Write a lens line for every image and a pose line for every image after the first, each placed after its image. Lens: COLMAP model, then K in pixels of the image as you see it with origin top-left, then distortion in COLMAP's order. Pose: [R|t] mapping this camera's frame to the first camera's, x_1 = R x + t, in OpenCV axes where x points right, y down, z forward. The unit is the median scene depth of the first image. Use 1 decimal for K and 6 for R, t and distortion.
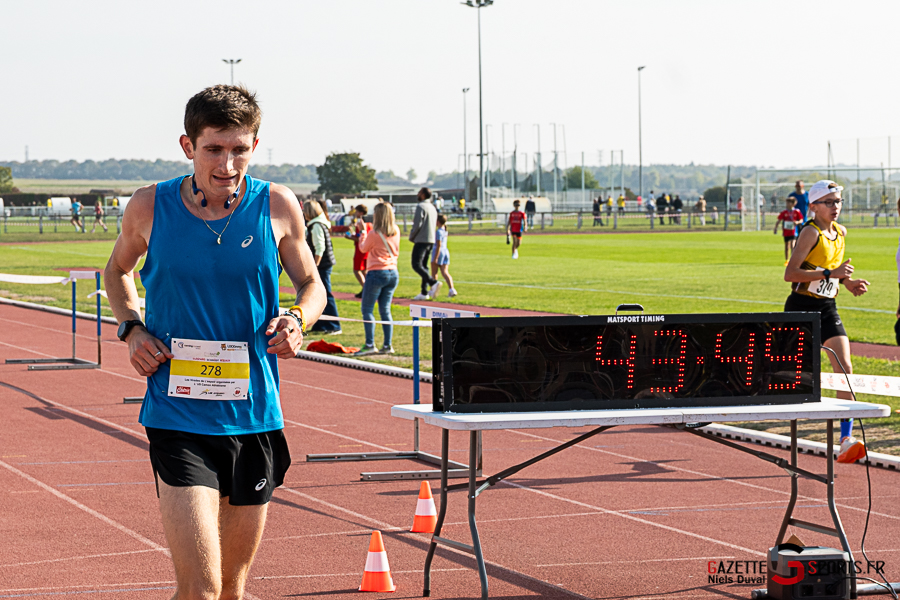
lens RADIAL K [[2713.7, 0, 346.9], [0, 2713.7, 315.2], [0, 0, 1]] dist [-0.005098, 0.000000]
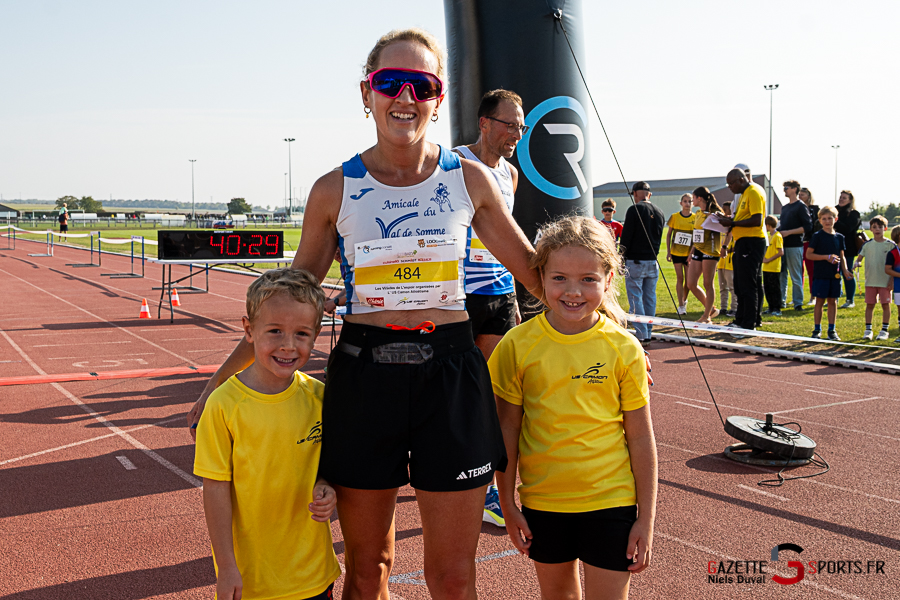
lens RADIAL K [[1063.6, 0, 446.4], [0, 1063.6, 294.8], [0, 0, 1]] dist [0.008146, 0.000000]
pose [[0.983297, -0.003102, 0.181983, 0.041097], [-0.002059, 0.999601, 0.028164, 0.012081], [-0.181998, -0.028068, 0.982898, -0.091176]]
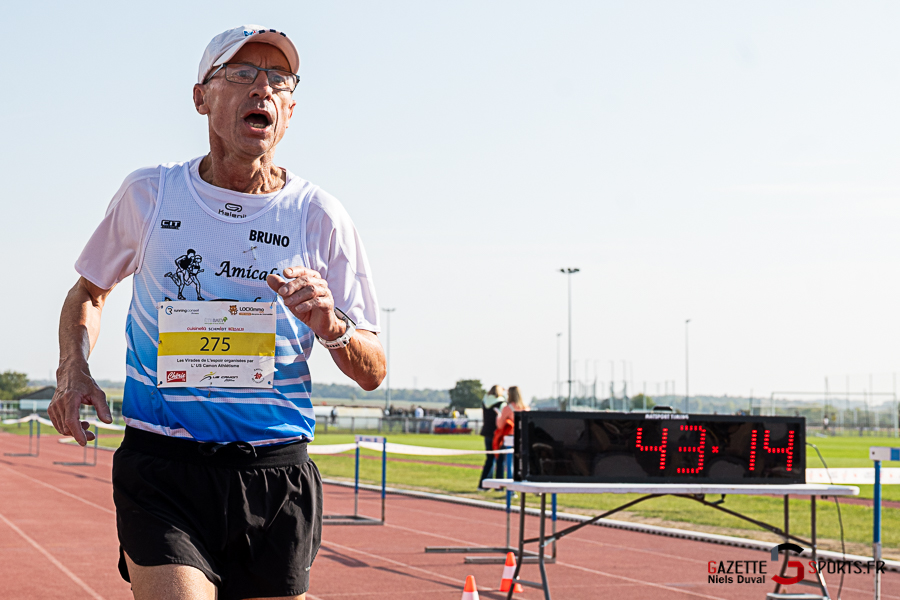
lens RADIAL K [[1990.5, 0, 445.2], [0, 1990.5, 256.8], [0, 0, 1]] dist [0.016190, 0.000000]
pose [[0.999670, 0.020785, -0.015082, 0.003162], [-0.022494, 0.992057, -0.123758, 0.014135], [0.012390, 0.124057, 0.992198, 0.005011]]
